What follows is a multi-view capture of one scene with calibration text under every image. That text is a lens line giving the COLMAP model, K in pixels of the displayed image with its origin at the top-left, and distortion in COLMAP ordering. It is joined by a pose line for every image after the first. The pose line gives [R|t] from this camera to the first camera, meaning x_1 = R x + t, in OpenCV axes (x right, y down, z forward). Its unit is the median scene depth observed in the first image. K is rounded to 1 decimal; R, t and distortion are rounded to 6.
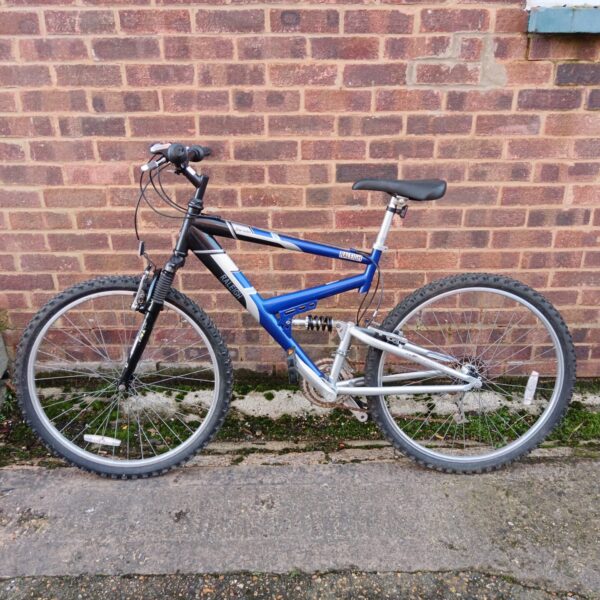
lens RADIAL K [[611.5, 0, 299.1], [0, 611.5, 301.4], [0, 0, 1]] dist [-0.008384, 0.000000]
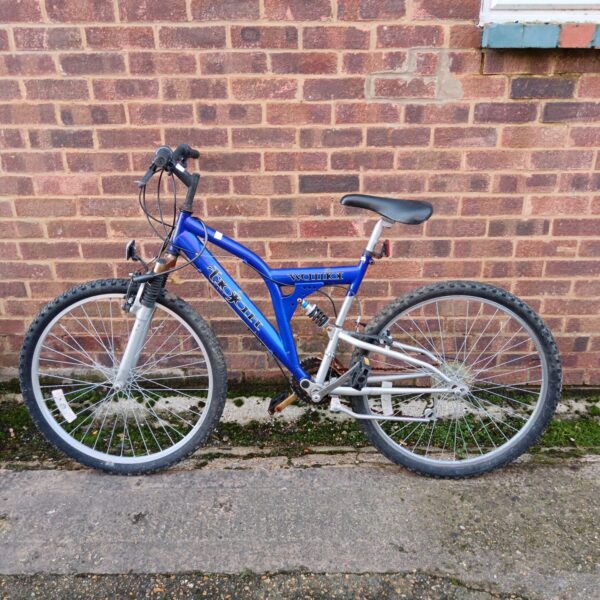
lens RADIAL K [[611.5, 0, 301.4], [0, 611.5, 302.3], [0, 0, 1]] dist [-0.008384, 0.000000]
pose [[0.999960, 0.002907, -0.008477, 0.075791], [-0.003059, 0.999834, -0.017983, 0.007383], [0.008423, 0.018008, 0.999802, -0.022600]]
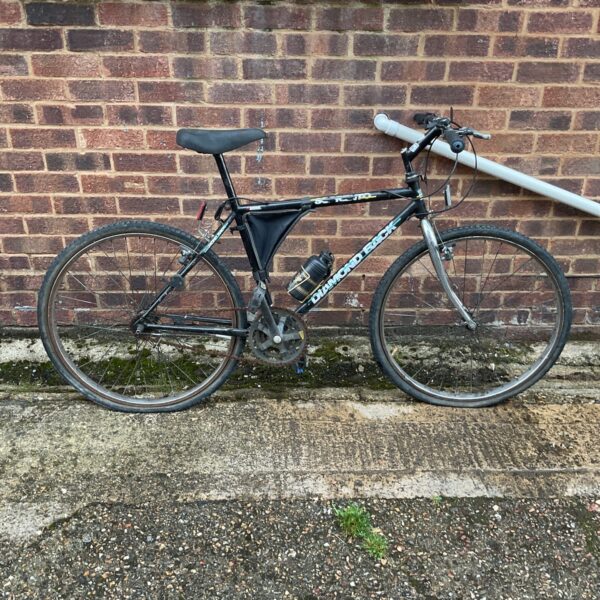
lens RADIAL K [[651.7, 0, 313.6], [0, 651.7, 298.9], [0, 0, 1]] dist [0.018523, 0.000000]
pose [[0.999071, 0.008586, 0.042229, 0.809915], [-0.010814, 0.998546, 0.052808, 0.026228], [-0.041714, -0.053216, 0.997711, -0.092698]]
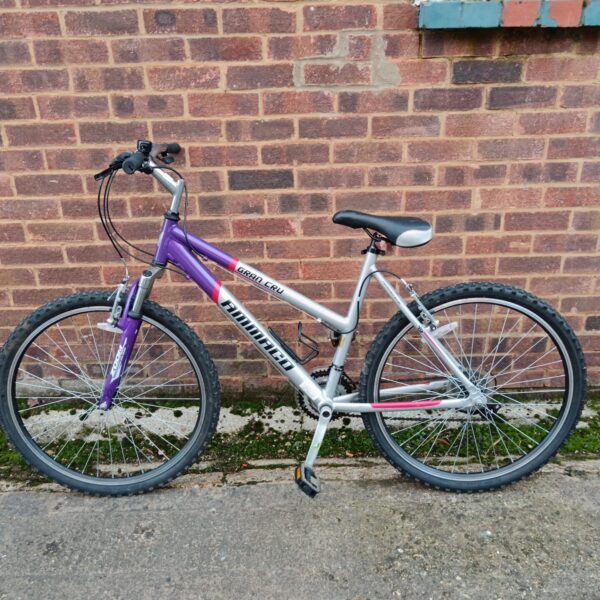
lens RADIAL K [[611.5, 0, 299.7], [0, 611.5, 302.1], [0, 0, 1]] dist [-0.008384, 0.000000]
pose [[0.999866, -0.015448, -0.005333, 0.177628], [0.015476, 0.999867, 0.005122, -0.024536], [0.005253, -0.005204, 0.999973, 0.051033]]
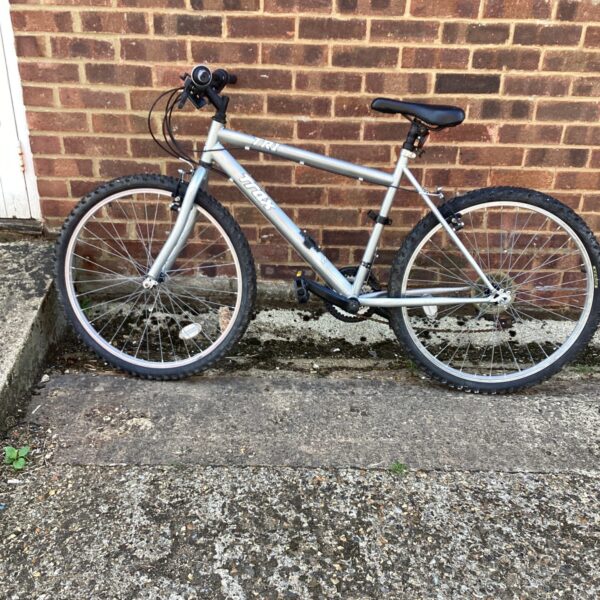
lens RADIAL K [[717.5, 0, 292.2], [0, 717.5, 303.8], [0, 0, 1]] dist [0.033020, 0.000000]
pose [[0.999524, 0.030632, 0.003635, -0.163327], [-0.030804, 0.997422, 0.064814, 0.072573], [-0.001641, -0.064895, 0.997891, -0.163118]]
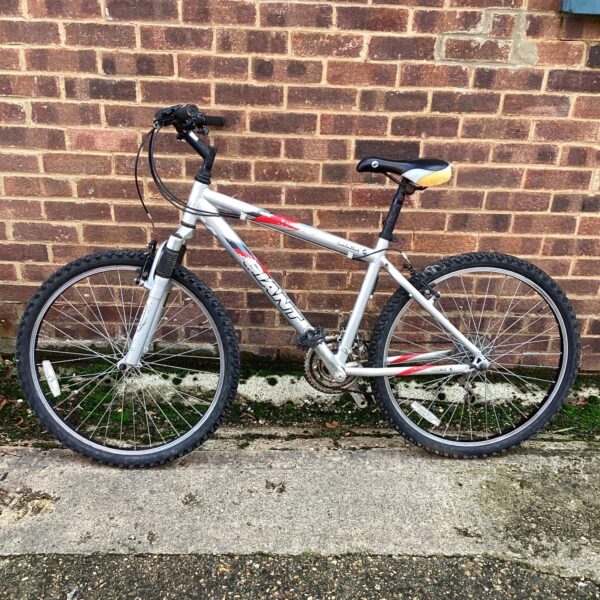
lens RADIAL K [[717.5, 0, 294.2], [0, 717.5, 301.7], [0, 0, 1]] dist [0.033020, 0.000000]
pose [[0.998810, 0.030690, 0.037907, -0.072098], [-0.031690, 0.999157, 0.026082, 0.002266], [-0.037075, -0.027252, 0.998941, -0.129435]]
